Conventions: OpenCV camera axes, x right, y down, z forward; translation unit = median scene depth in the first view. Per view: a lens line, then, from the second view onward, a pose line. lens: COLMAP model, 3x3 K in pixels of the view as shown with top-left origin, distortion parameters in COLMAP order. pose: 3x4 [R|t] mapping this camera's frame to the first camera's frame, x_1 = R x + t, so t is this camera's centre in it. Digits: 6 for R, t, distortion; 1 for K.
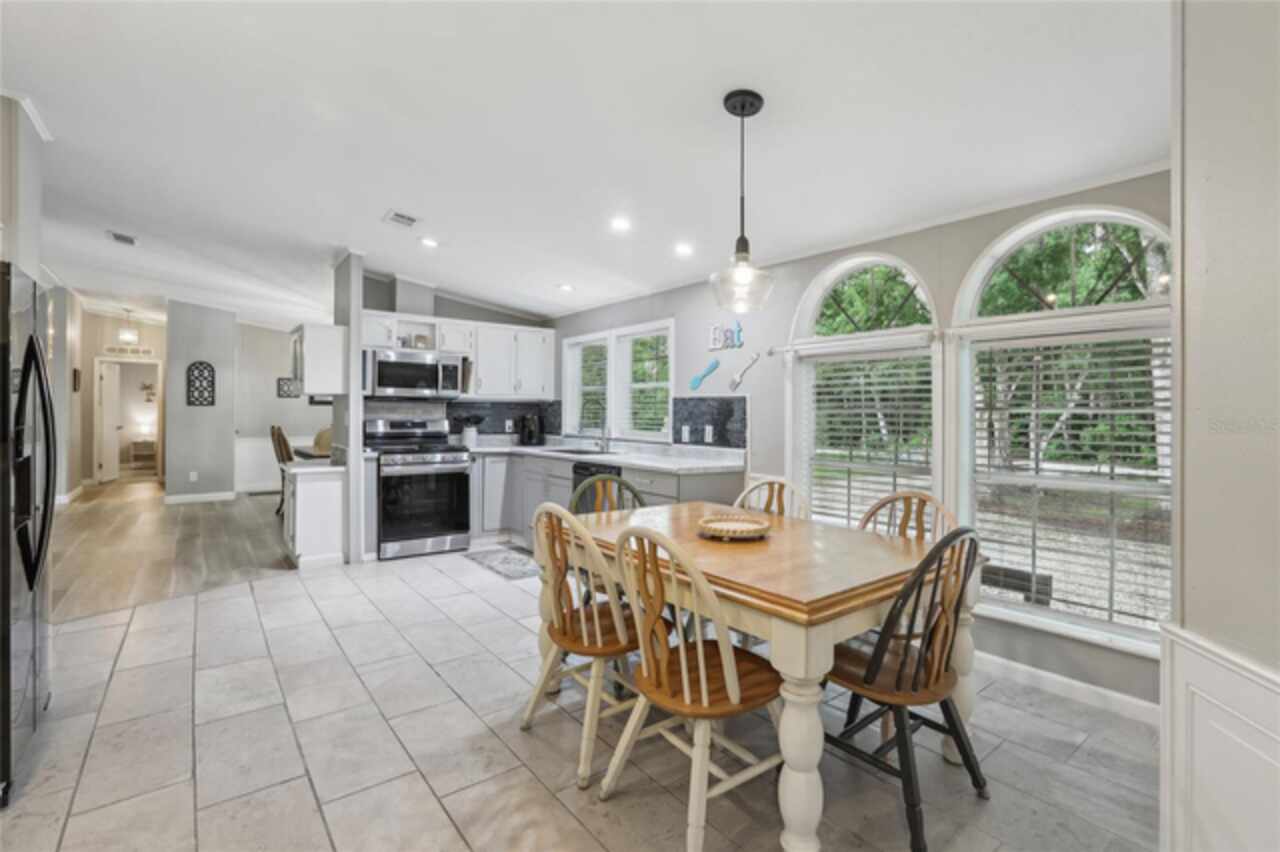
lens RADIAL K [[598.3, 0, 648.7], [0, 598.3, 417.0], [0, 0, 1]] dist [-0.038040, 0.006455]
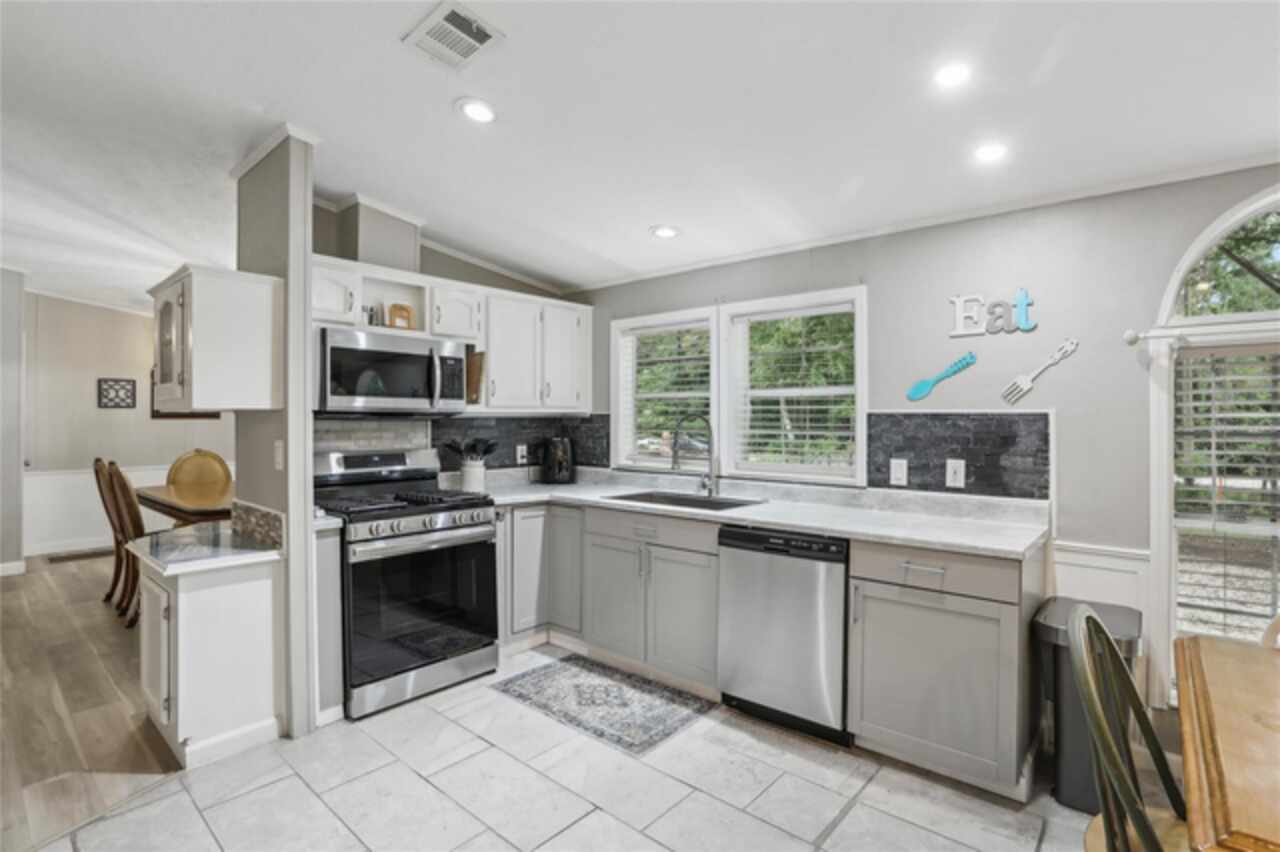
lens RADIAL K [[598.3, 0, 640.5], [0, 598.3, 418.4], [0, 0, 1]] dist [-0.038040, 0.006455]
pose [[0.978422, -0.007868, 0.206466, -0.281875], [0.008606, 0.999959, -0.002680, -0.024149], [-0.206436, 0.004399, 0.978450, 0.395257]]
